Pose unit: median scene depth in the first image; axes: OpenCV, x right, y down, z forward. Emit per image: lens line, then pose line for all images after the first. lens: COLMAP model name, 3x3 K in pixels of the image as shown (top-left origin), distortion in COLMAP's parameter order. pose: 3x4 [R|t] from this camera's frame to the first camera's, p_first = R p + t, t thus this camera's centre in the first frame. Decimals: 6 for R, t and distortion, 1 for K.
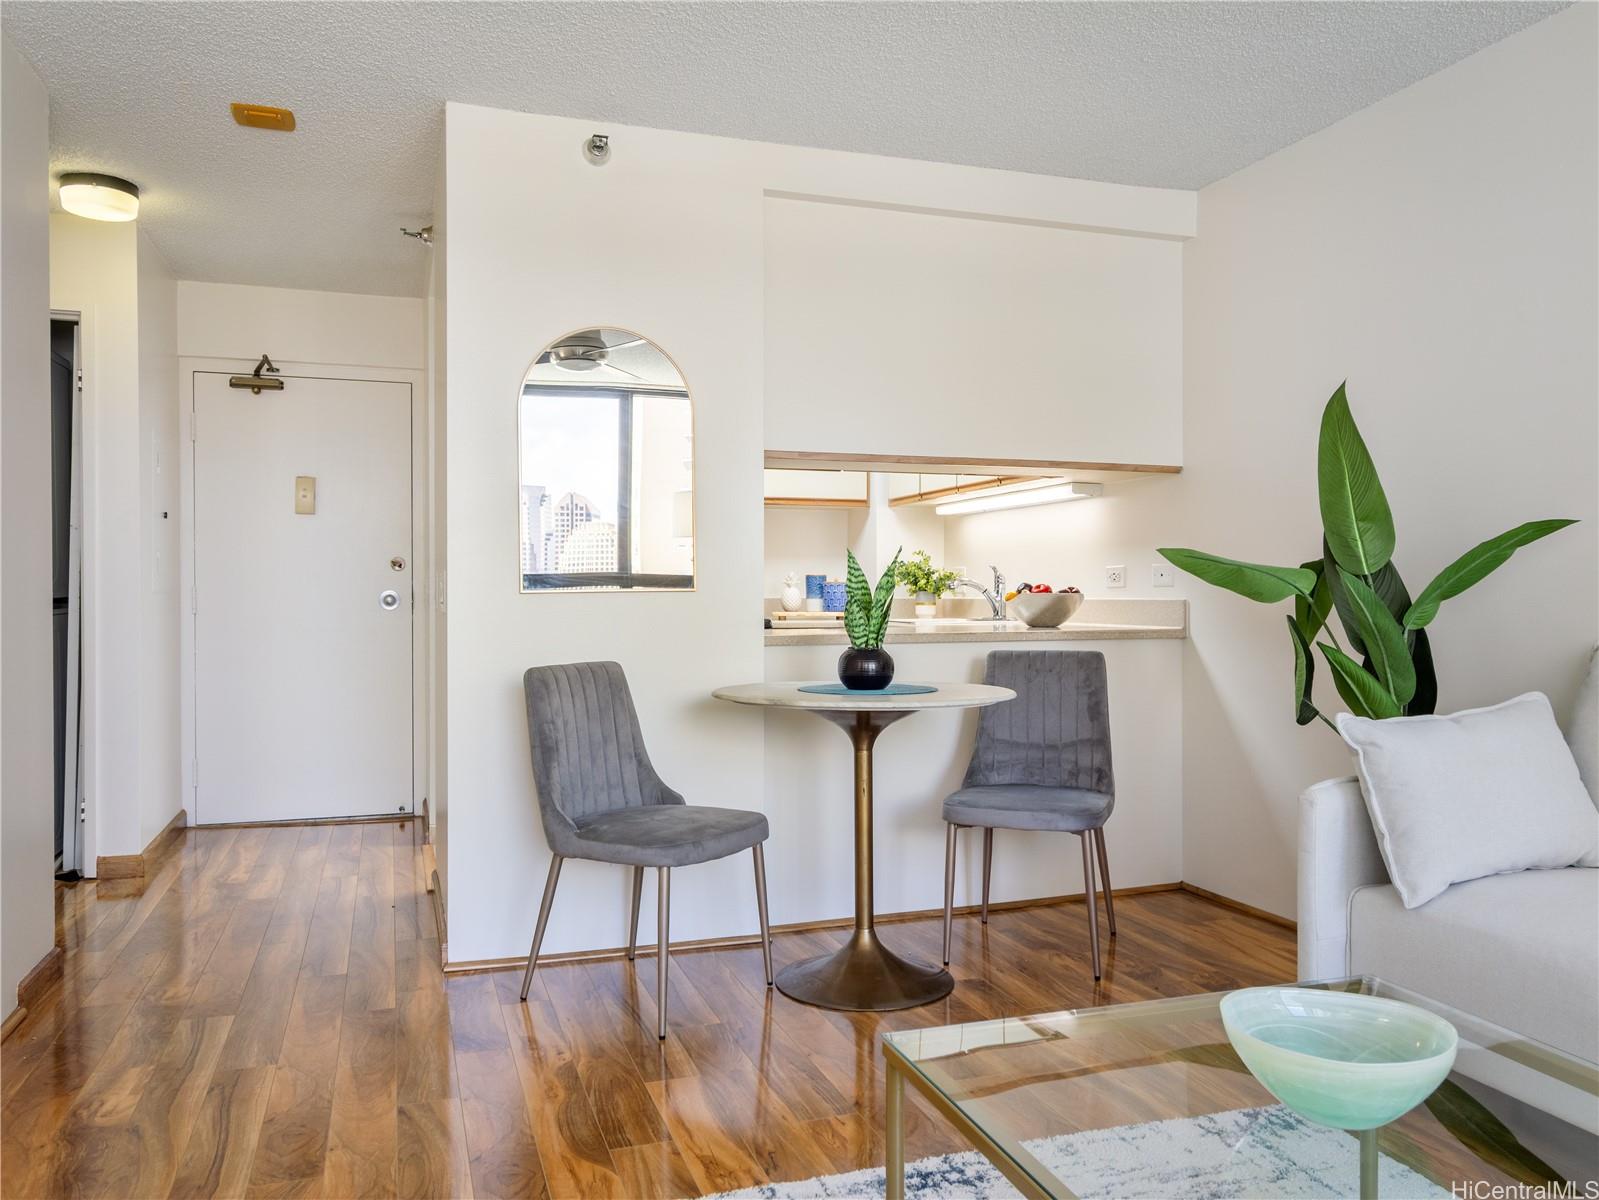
lens RADIAL K [[1211.5, 0, 806.7], [0, 1211.5, 602.8], [0, 0, 1]] dist [-0.004022, 0.002456]
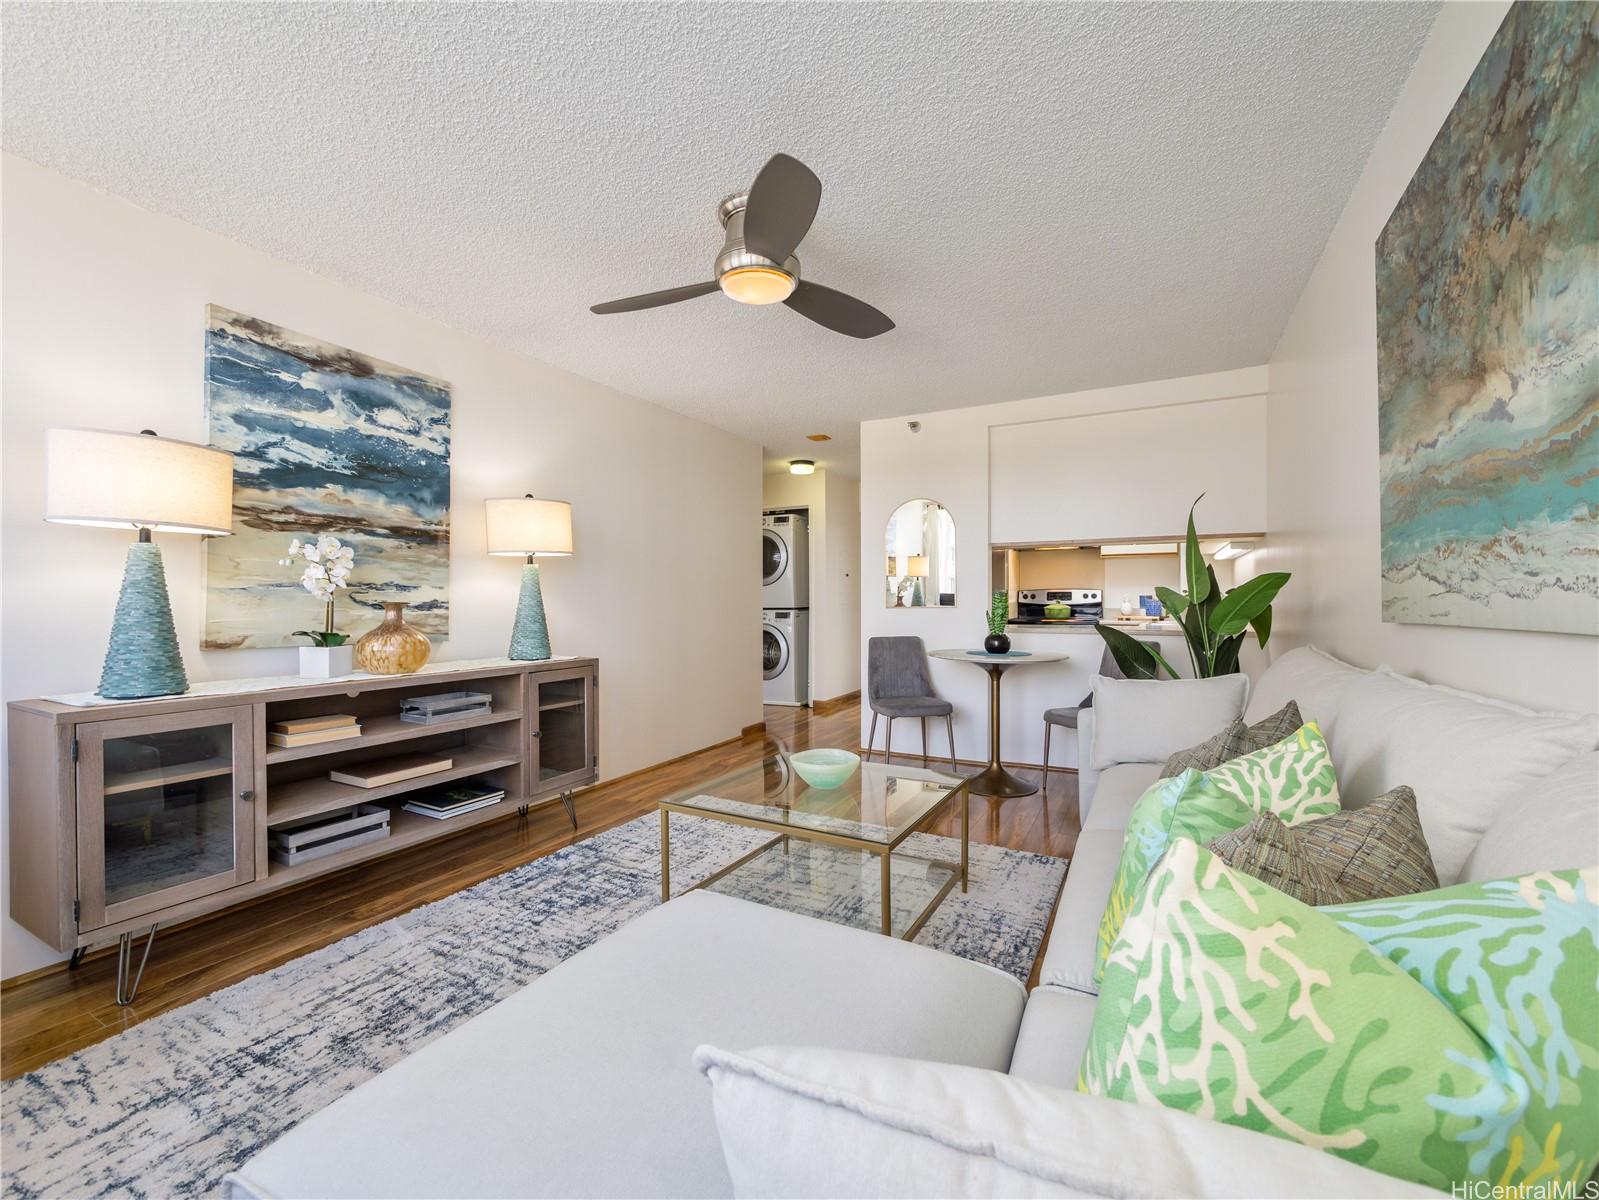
lens RADIAL K [[664.1, 0, 801.4], [0, 664.1, 603.4], [0, 0, 1]] dist [-0.008014, 0.000989]
pose [[0.684327, 0.004864, -0.729159, 0.660208], [-0.004205, 0.999987, 0.002724, -0.020537], [0.729163, 0.001202, 0.684339, -0.085275]]
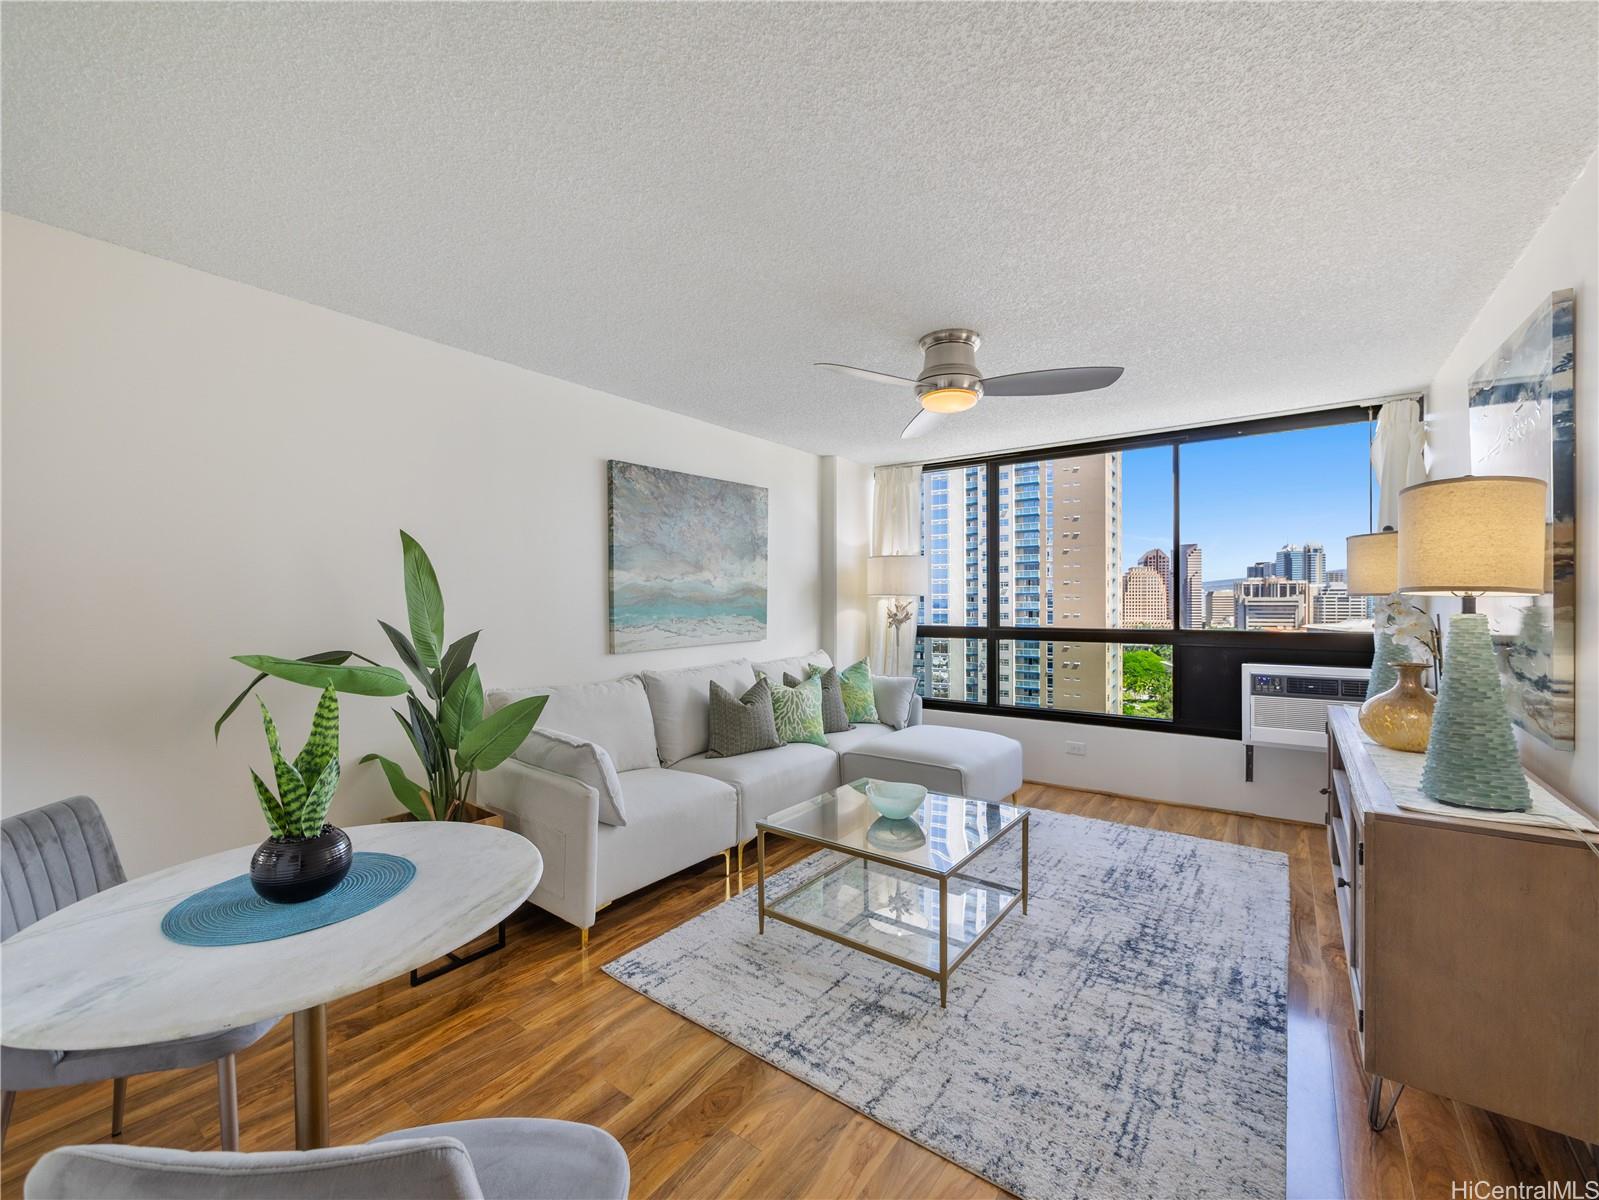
lens RADIAL K [[664.1, 0, 802.4], [0, 664.1, 601.7], [0, 0, 1]] dist [-0.008014, 0.000989]
pose [[-0.575162, 0.002592, 0.818035, -0.404293], [0.011749, 0.999918, 0.005093, -0.088725], [-0.817955, 0.012541, -0.575146, 0.943979]]
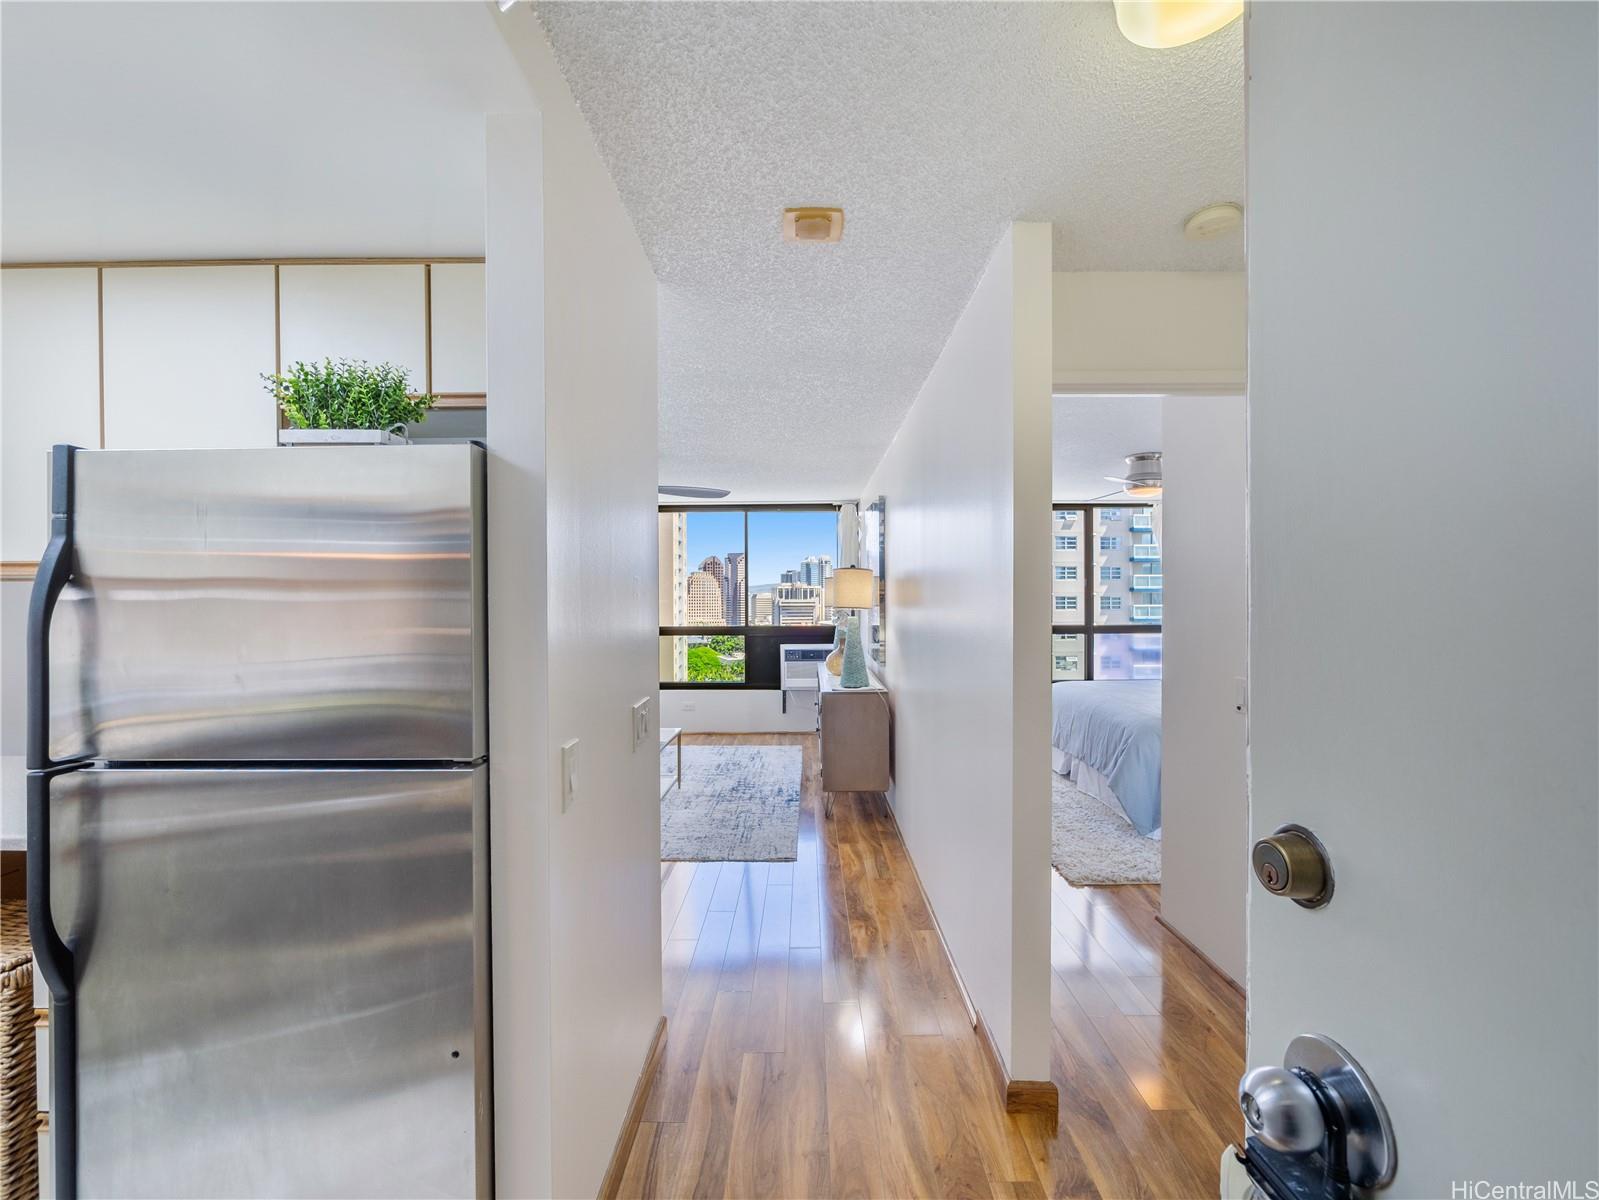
lens RADIAL K [[664.1, 0, 792.1], [0, 664.1, 605.0], [0, 0, 1]] dist [-0.008014, 0.000989]
pose [[-0.939575, 0.006227, 0.342286, -0.618977], [0.011787, 0.999830, 0.014166, -0.113246], [-0.342139, 0.017344, -0.939489, 1.517613]]
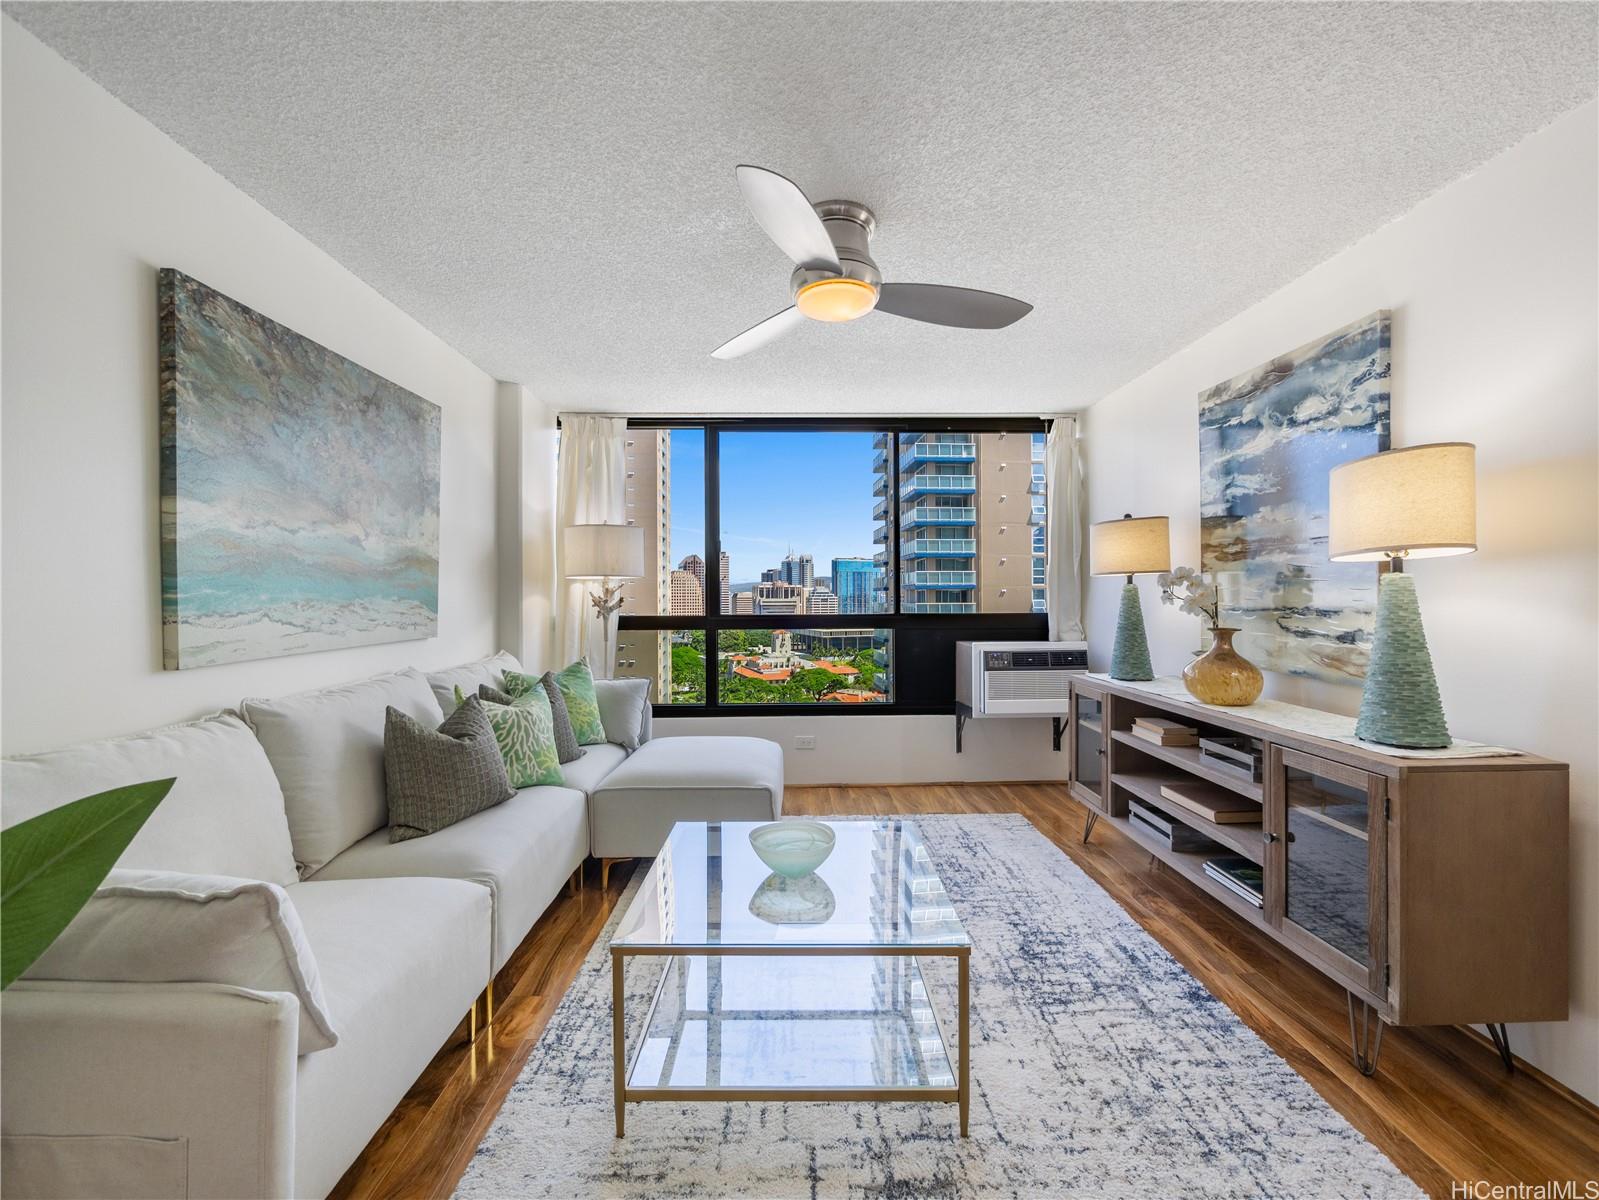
lens RADIAL K [[664.1, 0, 801.3], [0, 664.1, 601.4], [0, 0, 1]] dist [-0.008014, 0.000989]
pose [[-0.953328, 0.005213, 0.301891, 0.002771], [0.008711, 0.999910, 0.010243, -0.058982], [-0.301810, 0.012395, -0.953287, 0.923622]]
